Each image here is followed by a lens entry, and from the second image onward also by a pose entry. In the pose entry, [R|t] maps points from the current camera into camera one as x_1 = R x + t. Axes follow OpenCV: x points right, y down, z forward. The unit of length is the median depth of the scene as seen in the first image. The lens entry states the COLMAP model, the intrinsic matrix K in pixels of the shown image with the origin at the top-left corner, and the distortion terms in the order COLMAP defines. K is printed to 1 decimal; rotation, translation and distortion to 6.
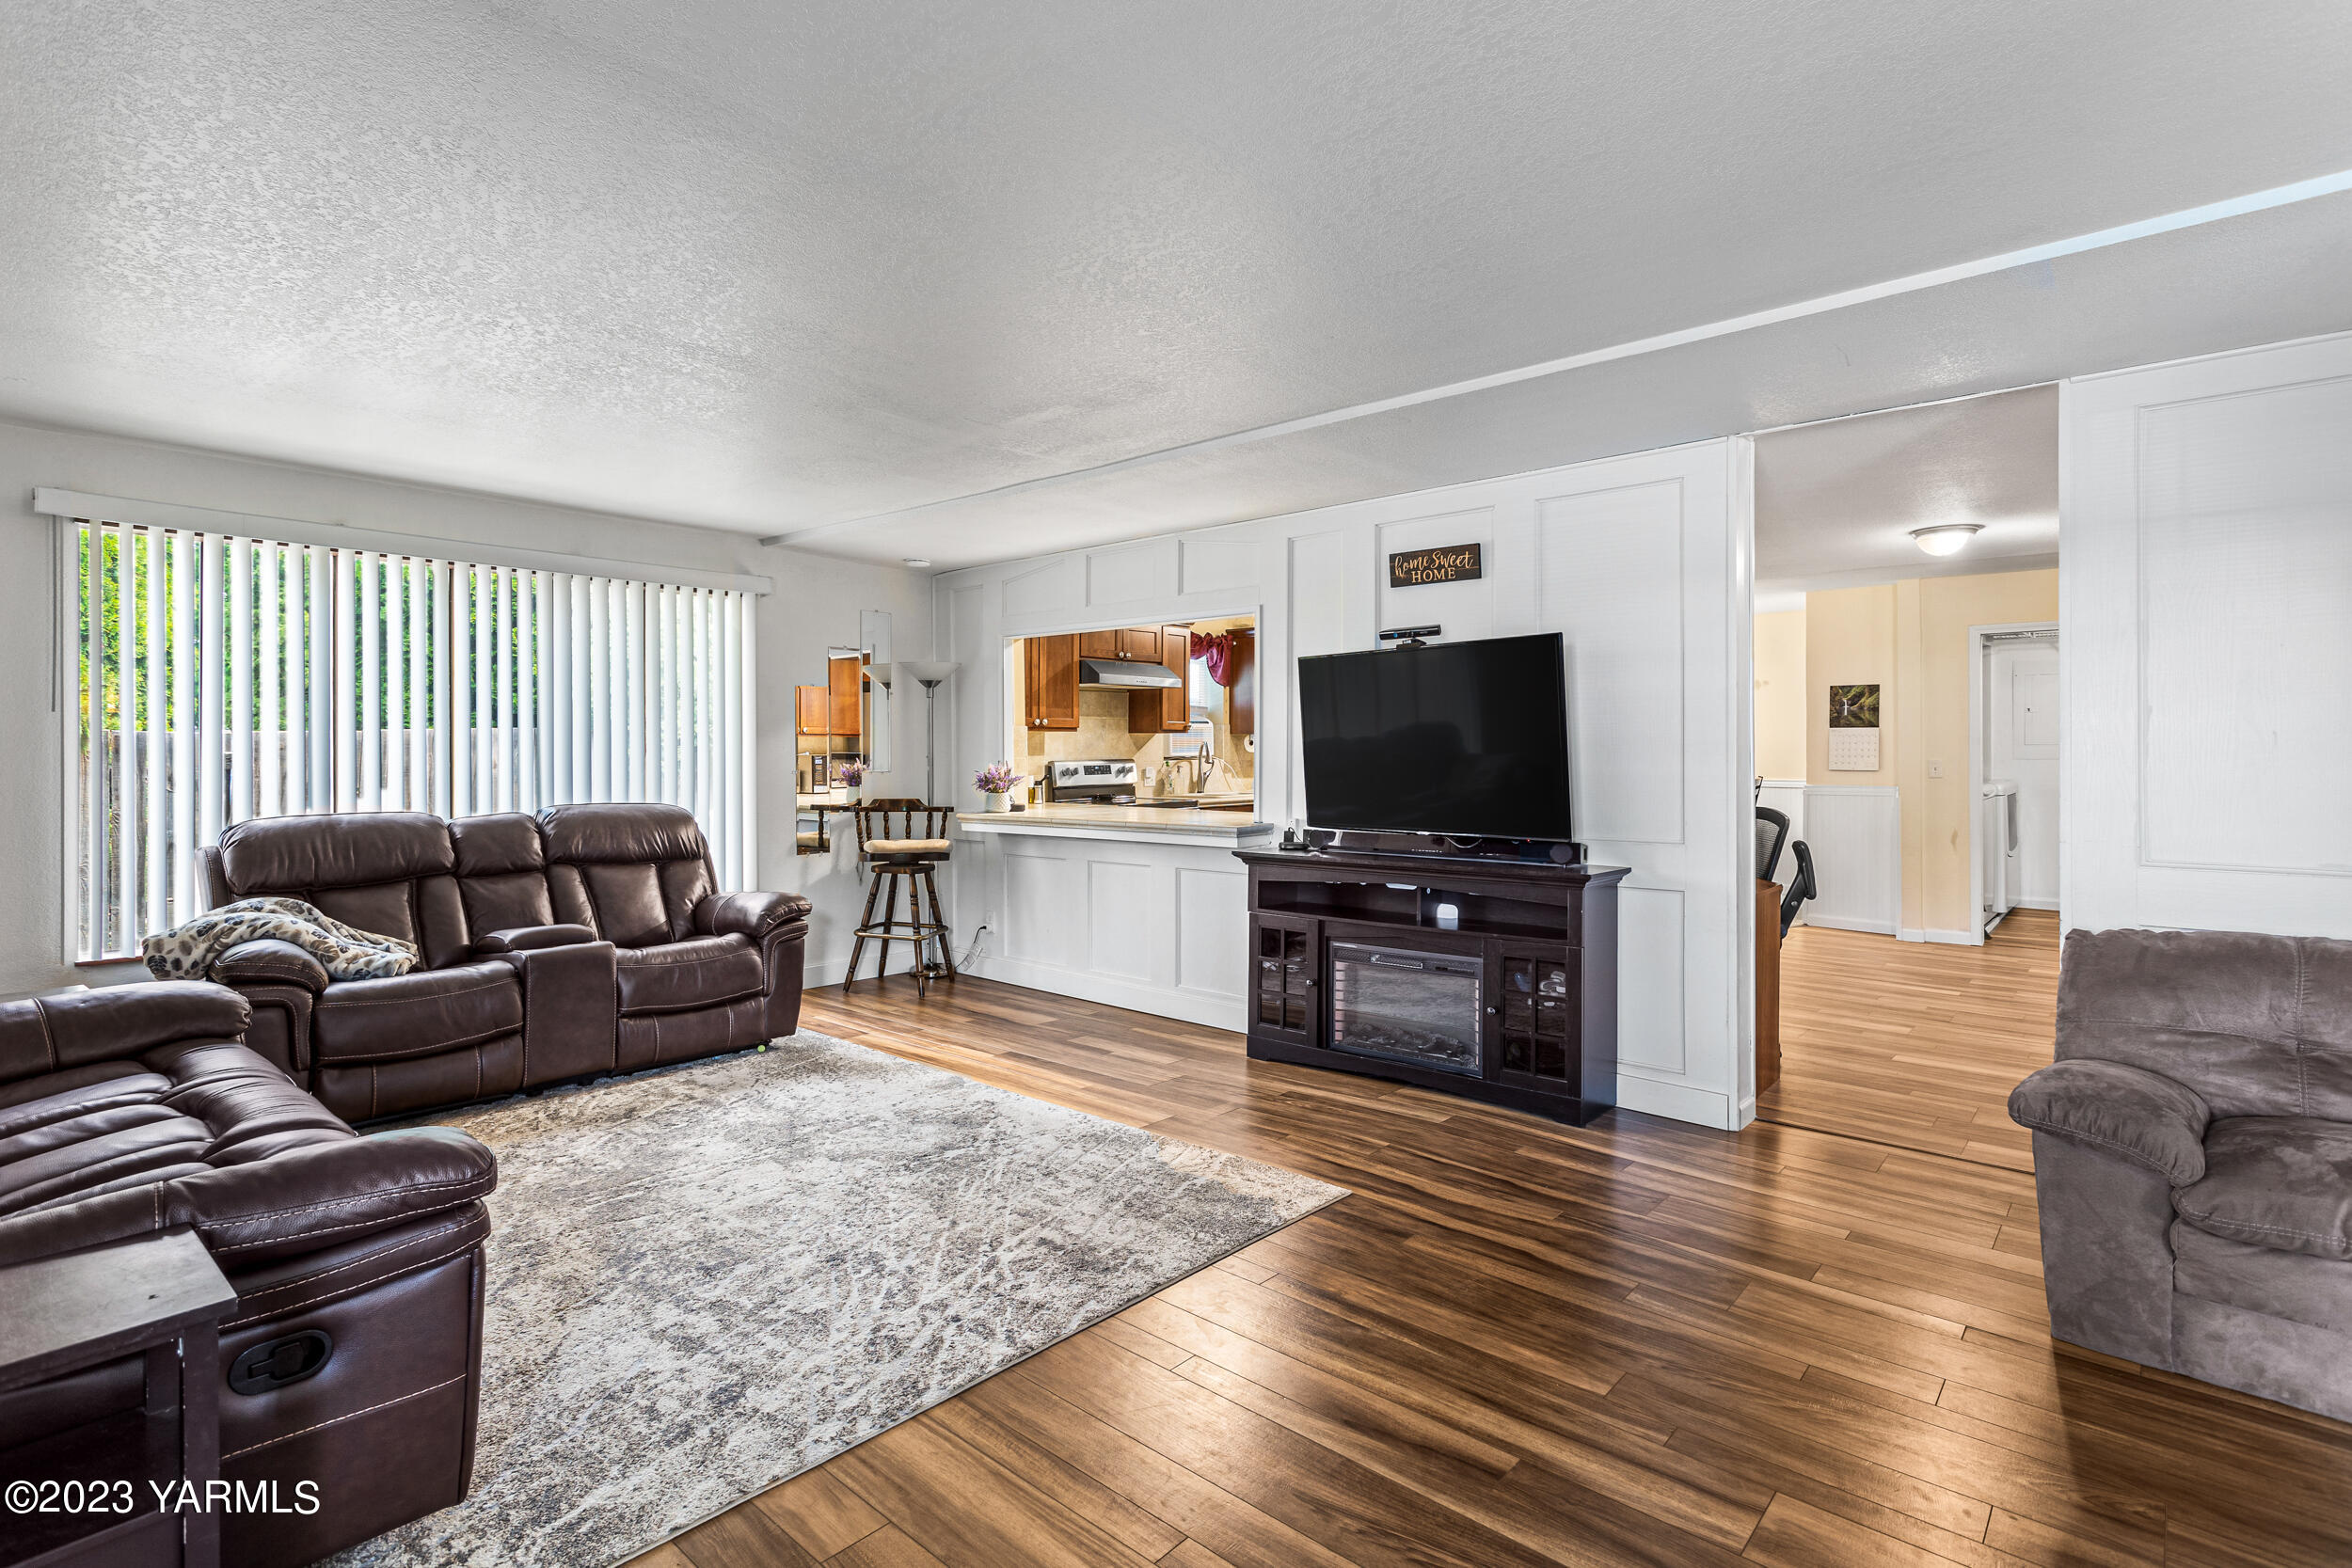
lens RADIAL K [[1143.3, 0, 1185.7], [0, 1143.3, 765.9], [0, 0, 1]] dist [-0.002436, 0.000098]
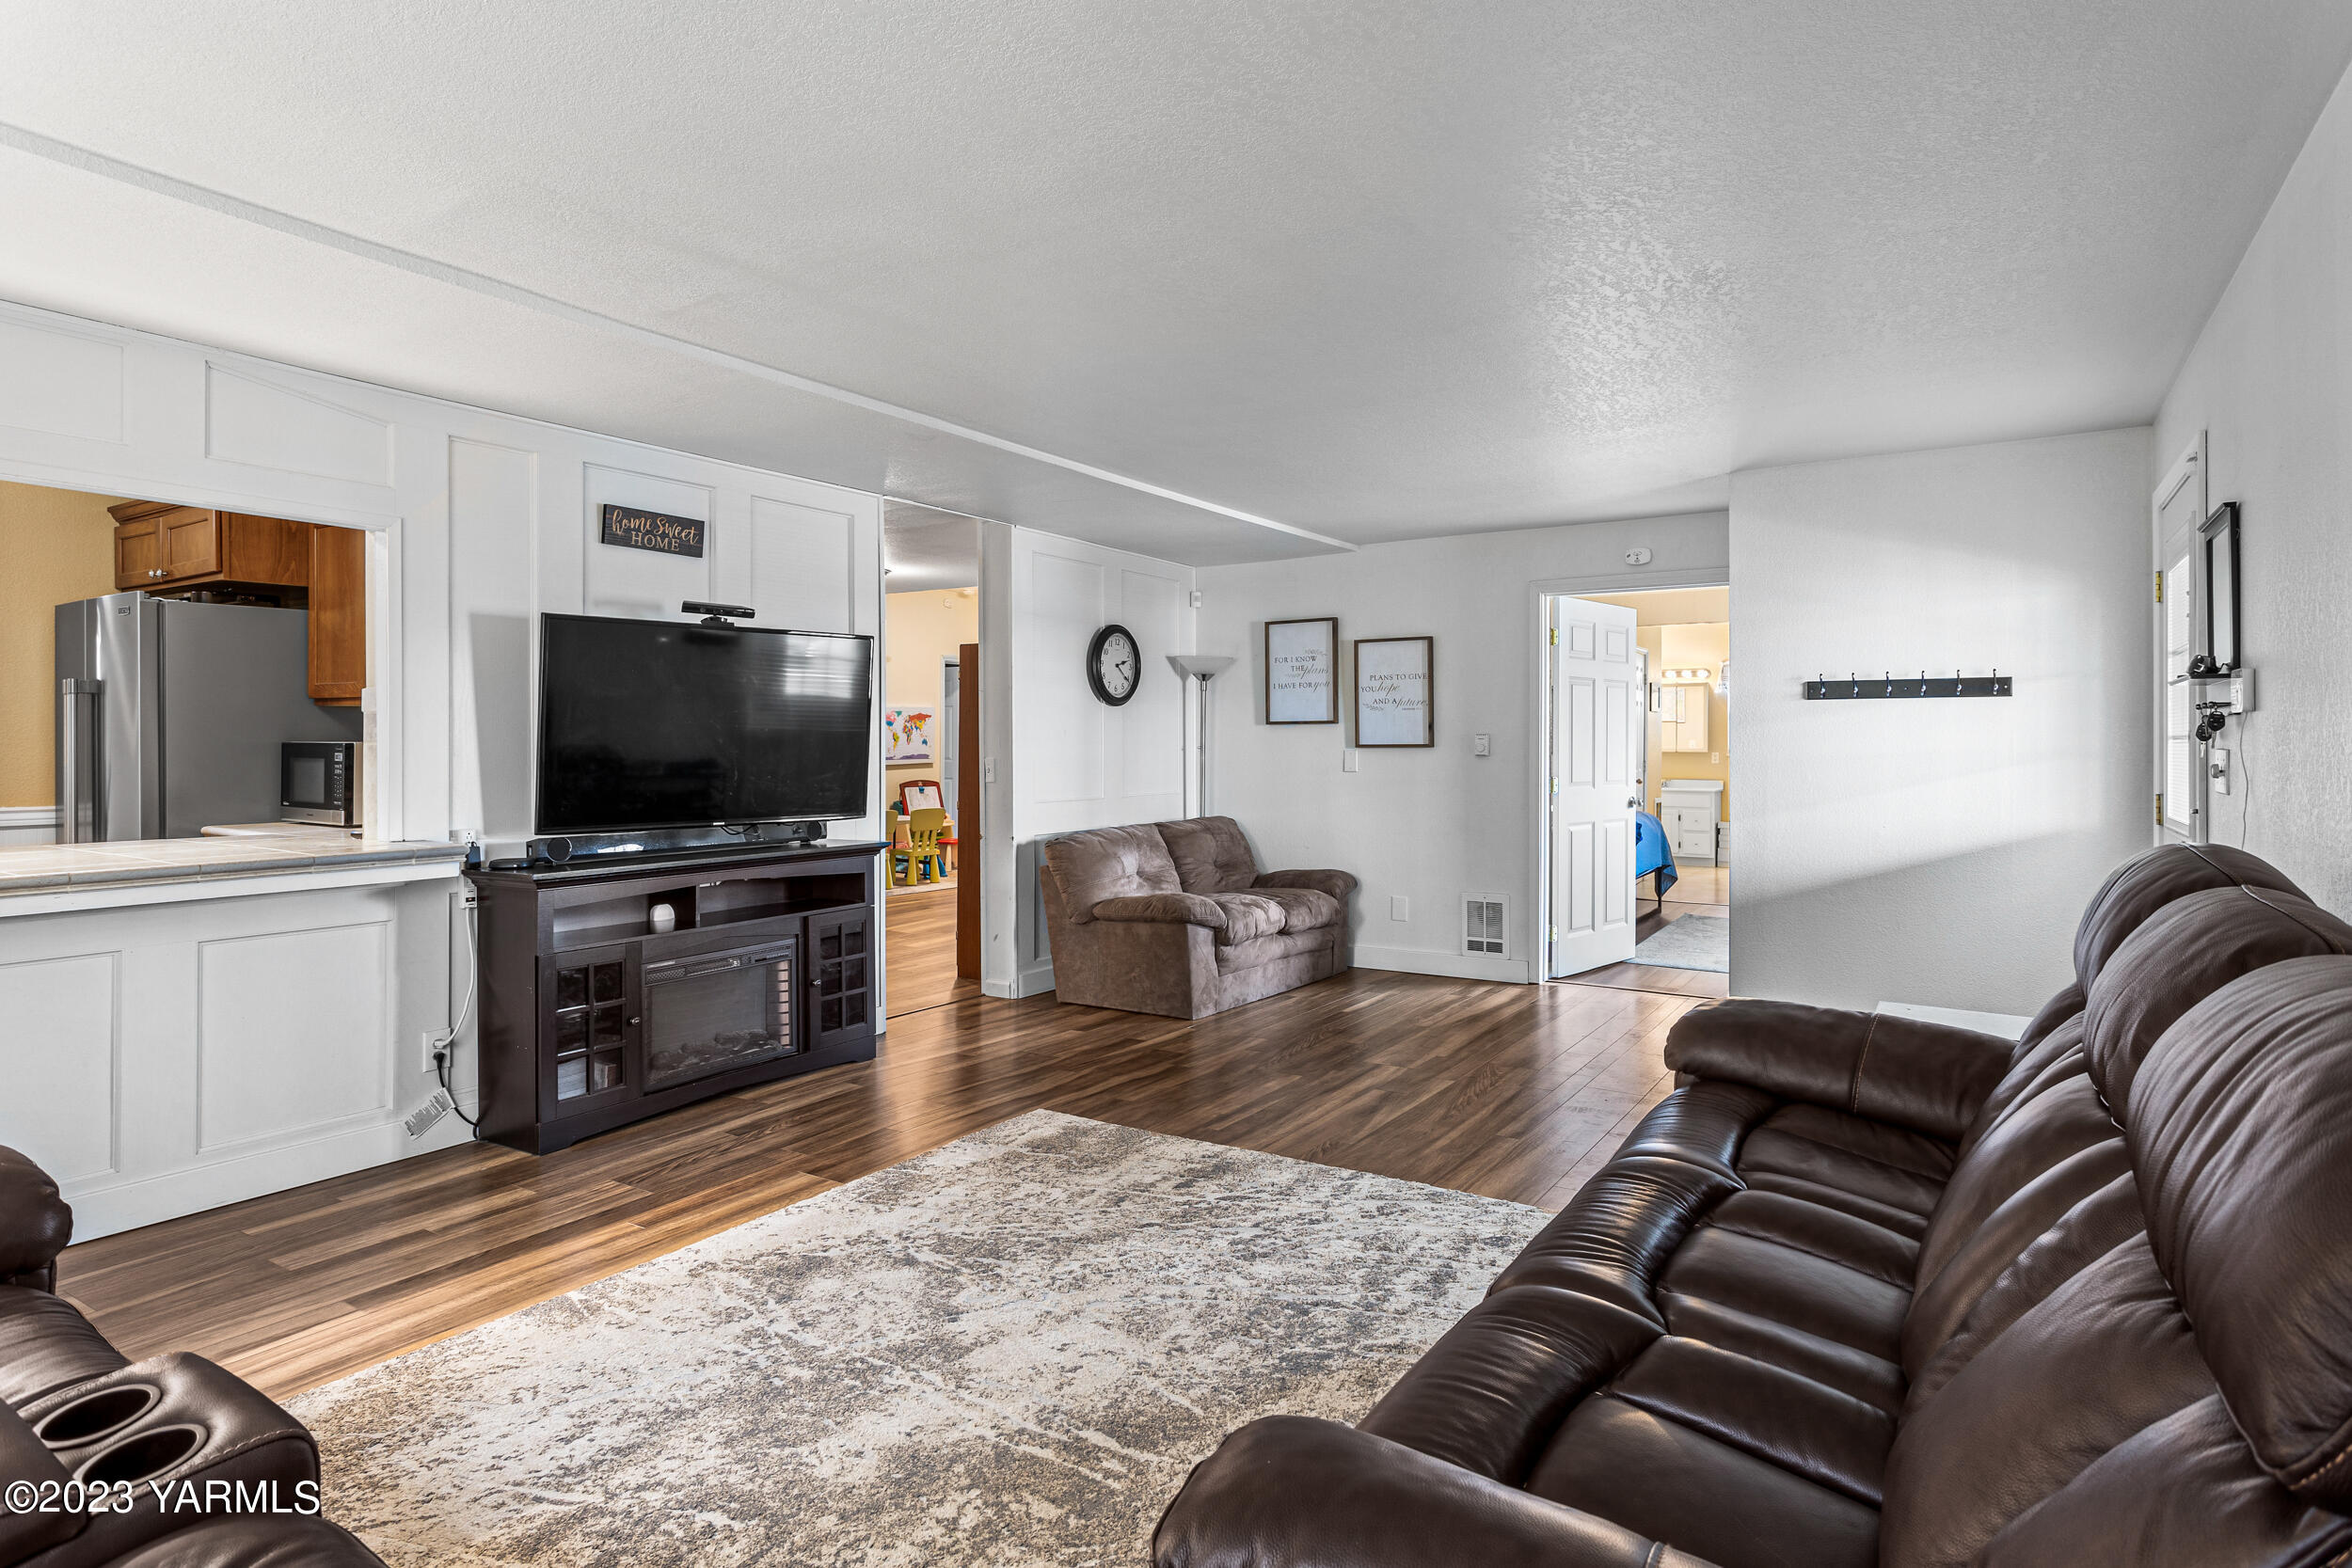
lens RADIAL K [[1239.5, 0, 1201.3], [0, 1239.5, 735.8], [0, 0, 1]] dist [0.001773, -0.000097]
pose [[-0.152648, 0.003626, 0.988274, -1.080802], [0.004746, 0.999984, -0.002936, -0.011622], [-0.988269, 0.004242, -0.152663, 0.958877]]
